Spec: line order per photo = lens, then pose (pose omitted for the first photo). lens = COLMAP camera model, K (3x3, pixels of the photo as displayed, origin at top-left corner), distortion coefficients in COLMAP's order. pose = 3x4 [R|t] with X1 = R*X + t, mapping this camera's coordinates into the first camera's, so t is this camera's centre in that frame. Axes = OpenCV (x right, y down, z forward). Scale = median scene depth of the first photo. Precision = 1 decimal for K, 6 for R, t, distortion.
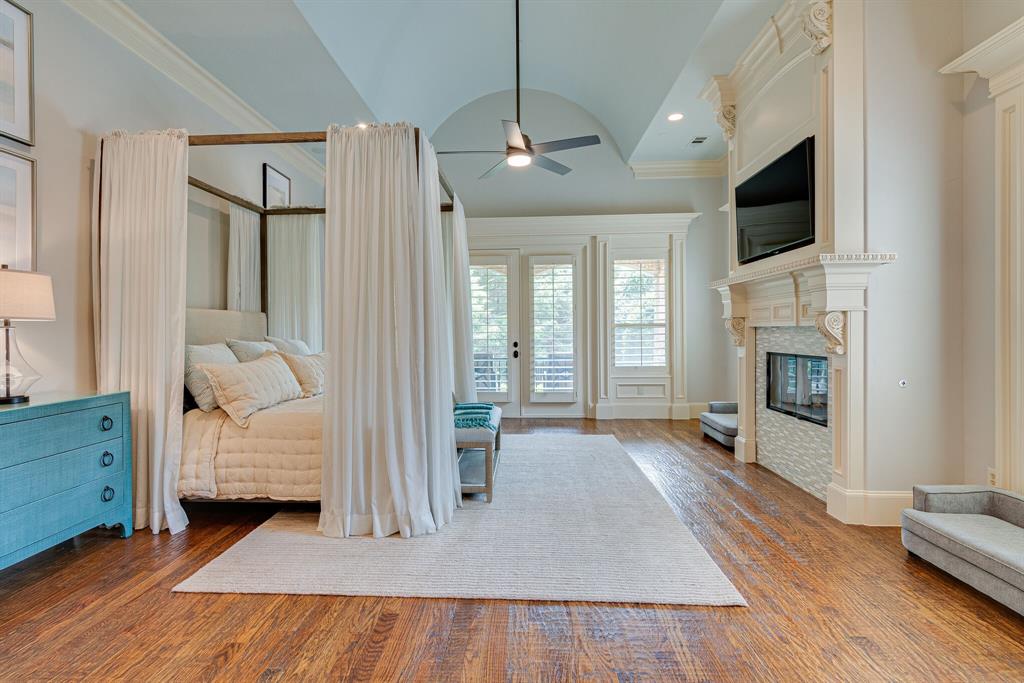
lens RADIAL K [[491.5, 0, 499.9], [0, 491.5, 329.1], [0, 0, 1]] dist [0.001391, 0.000101]
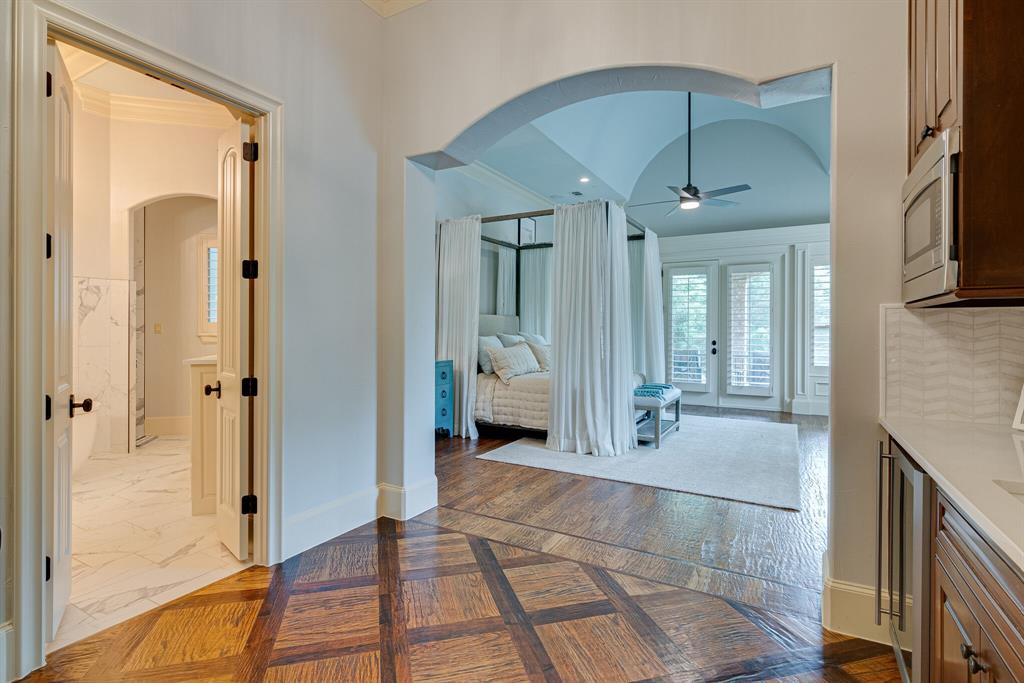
lens RADIAL K [[491.5, 0, 499.9], [0, 491.5, 329.1], [0, 0, 1]] dist [0.001391, 0.000101]
pose [[0.886686, 0.013154, -0.462186, 0.231895], [-0.011951, 0.999913, 0.005530, -0.002652], [0.462218, 0.000620, 0.886766, -0.498595]]
